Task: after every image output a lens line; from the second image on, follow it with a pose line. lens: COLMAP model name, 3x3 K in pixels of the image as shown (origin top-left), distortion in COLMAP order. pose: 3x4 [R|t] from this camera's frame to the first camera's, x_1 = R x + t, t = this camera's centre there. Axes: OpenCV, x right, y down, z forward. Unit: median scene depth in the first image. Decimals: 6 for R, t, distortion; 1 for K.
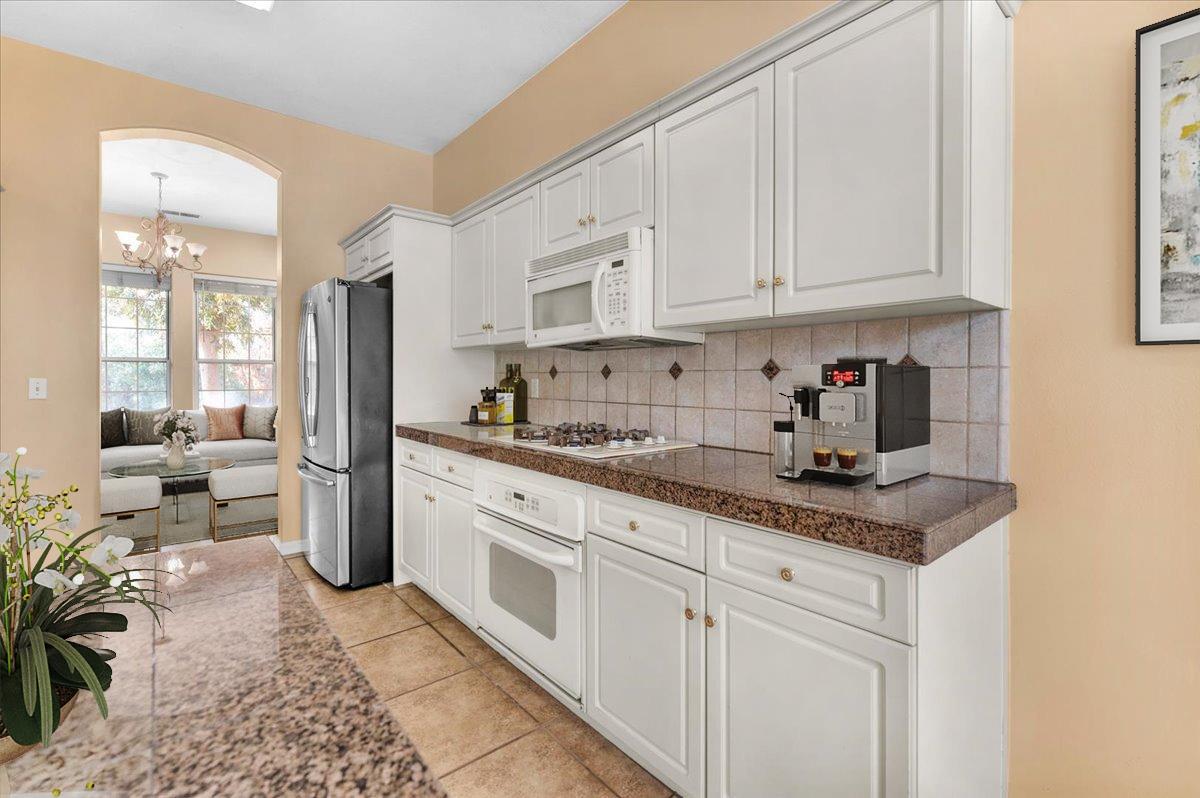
lens RADIAL K [[521.7, 0, 622.2], [0, 521.7, 383.4], [0, 0, 1]] dist [-0.004237, -0.000163]
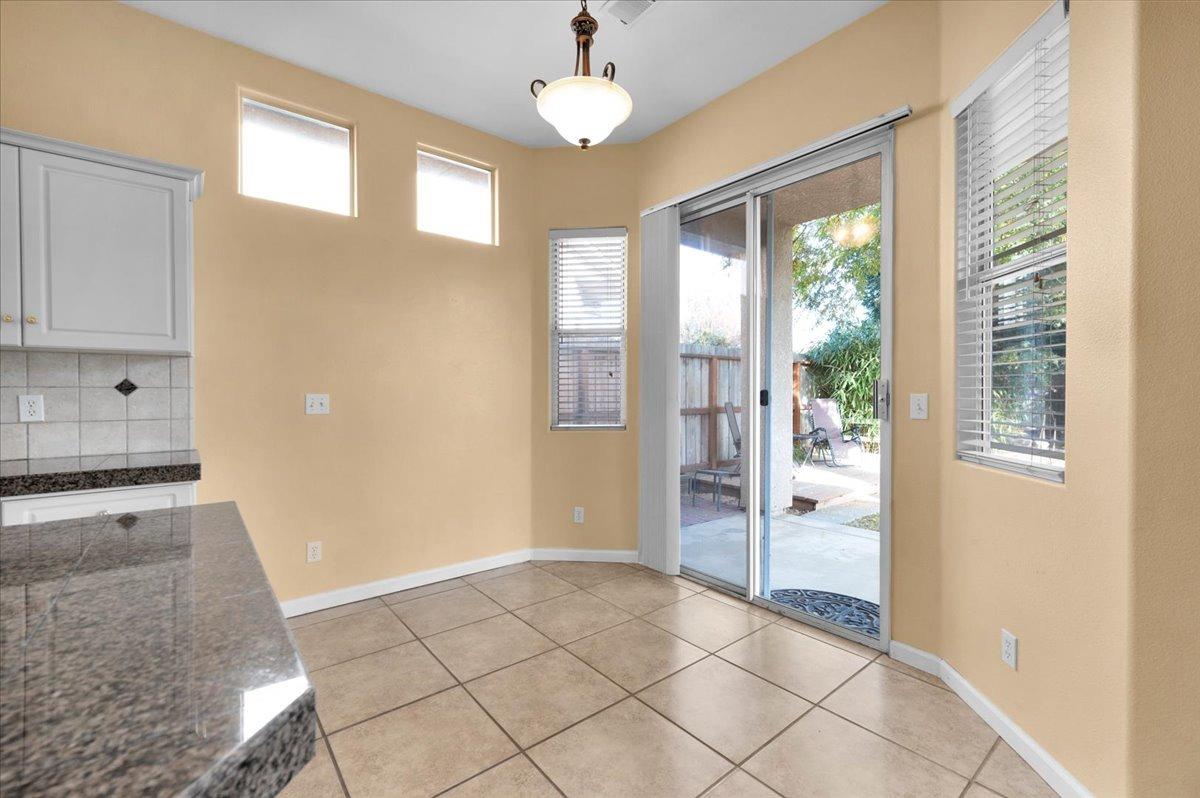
lens RADIAL K [[521.7, 0, 602.2], [0, 521.7, 397.9], [0, 0, 1]] dist [-0.004237, -0.000163]
pose [[0.031505, -0.009308, 0.999460, -0.704817], [0.011586, 0.999893, 0.008947, 0.003432], [-0.999436, 0.011298, 0.031610, -0.344773]]
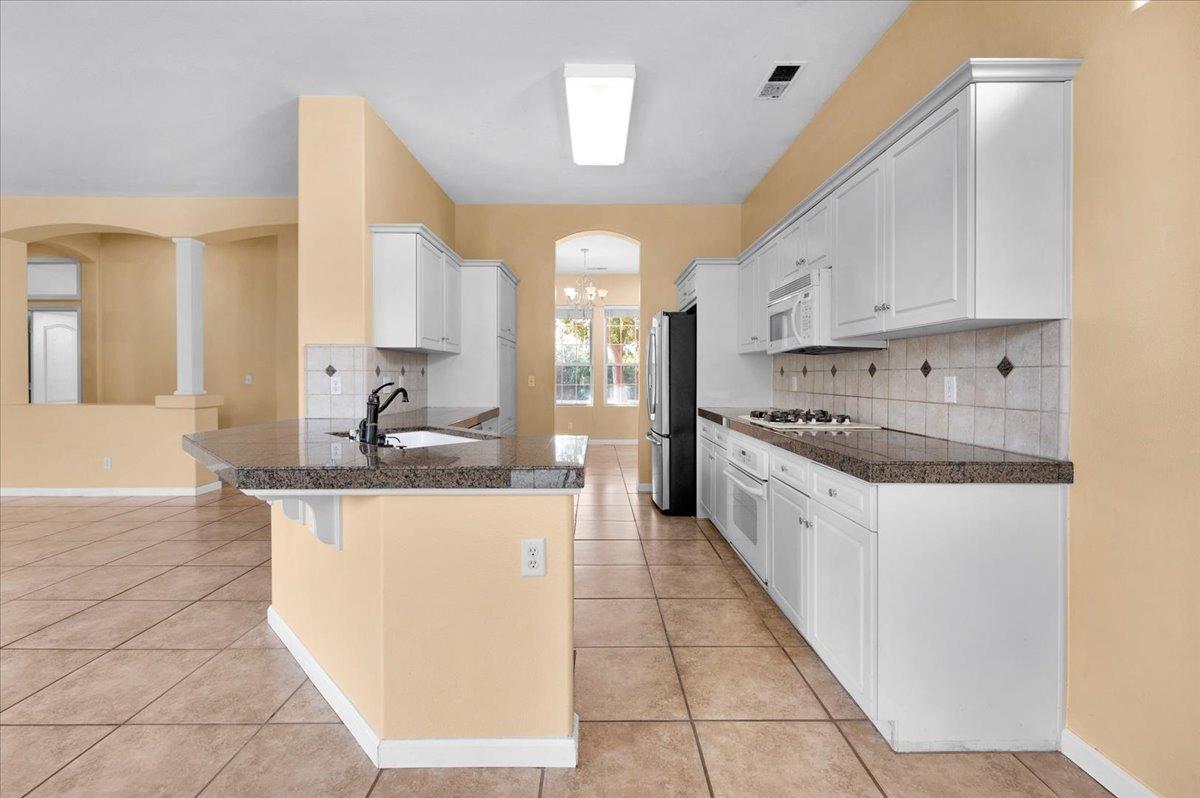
lens RADIAL K [[521.7, 0, 596.6], [0, 521.7, 377.4], [0, 0, 1]] dist [-0.004237, -0.000163]
pose [[0.749112, -0.000568, -0.662443, 0.470389], [-0.003472, 0.999983, -0.004784, 0.003024], [0.662434, 0.005884, 0.749097, -0.416318]]
